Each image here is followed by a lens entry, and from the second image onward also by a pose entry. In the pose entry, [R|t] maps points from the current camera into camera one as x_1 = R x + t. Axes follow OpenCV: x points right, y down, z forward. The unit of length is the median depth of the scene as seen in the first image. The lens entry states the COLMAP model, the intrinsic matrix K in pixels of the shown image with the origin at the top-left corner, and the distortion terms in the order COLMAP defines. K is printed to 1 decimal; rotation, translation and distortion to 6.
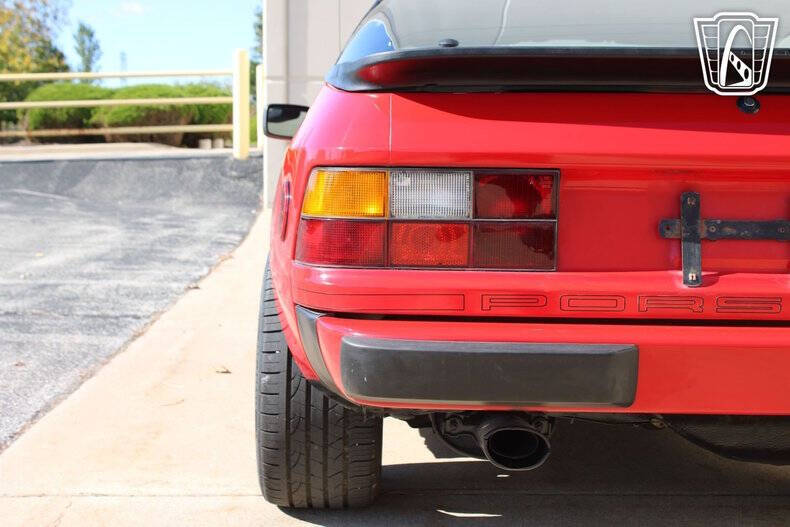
lens RADIAL K [[1201.0, 0, 395.0], [0, 1201.0, 263.5], [0, 0, 1]] dist [-0.019332, -0.002746]
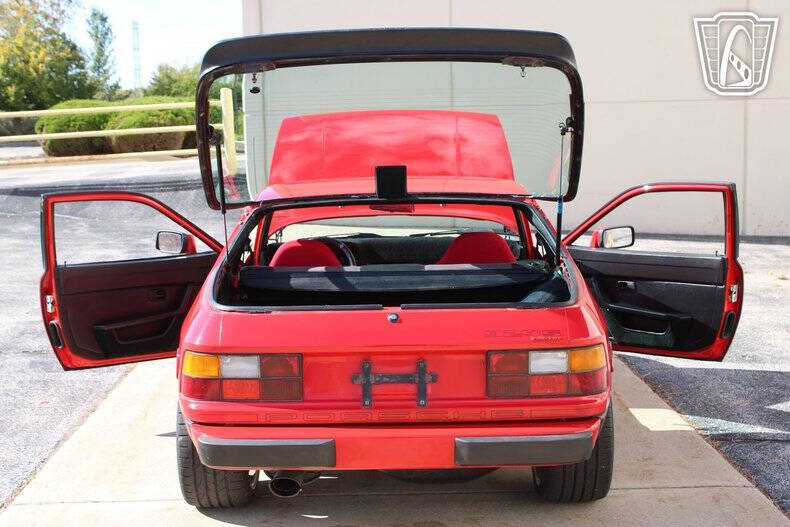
lens RADIAL K [[1185.7, 0, 395.2], [0, 1185.7, 235.8], [0, 0, 1]] dist [-0.045454, 0.016184]
pose [[0.999530, -0.027839, -0.012866, 0.251755], [0.028033, 0.999492, 0.015163, -0.233761], [0.012438, -0.015517, 0.999802, -0.793264]]
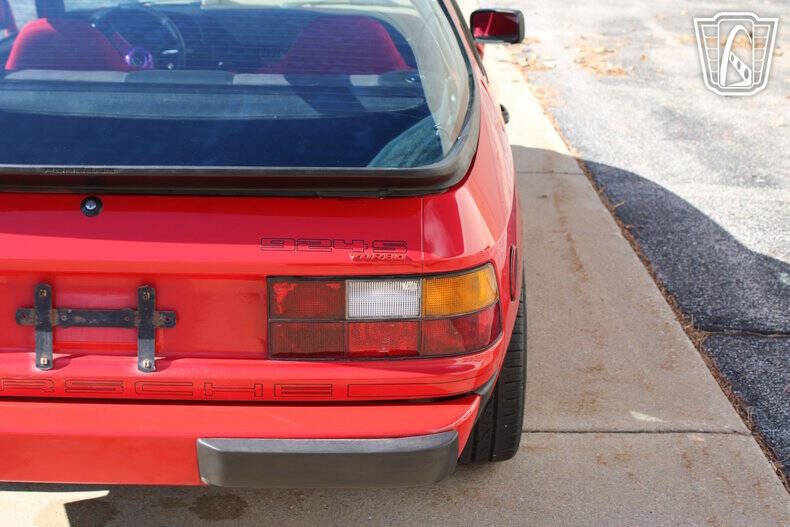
lens RADIAL K [[1222.7, 0, 395.0], [0, 1222.7, 263.5], [0, 0, 1]] dist [-0.022483, -0.015300]
pose [[0.999871, 0.008630, -0.013555, 0.448510], [-0.004979, 0.968412, 0.249306, -0.275494], [0.015279, -0.249207, 0.968330, -0.056084]]
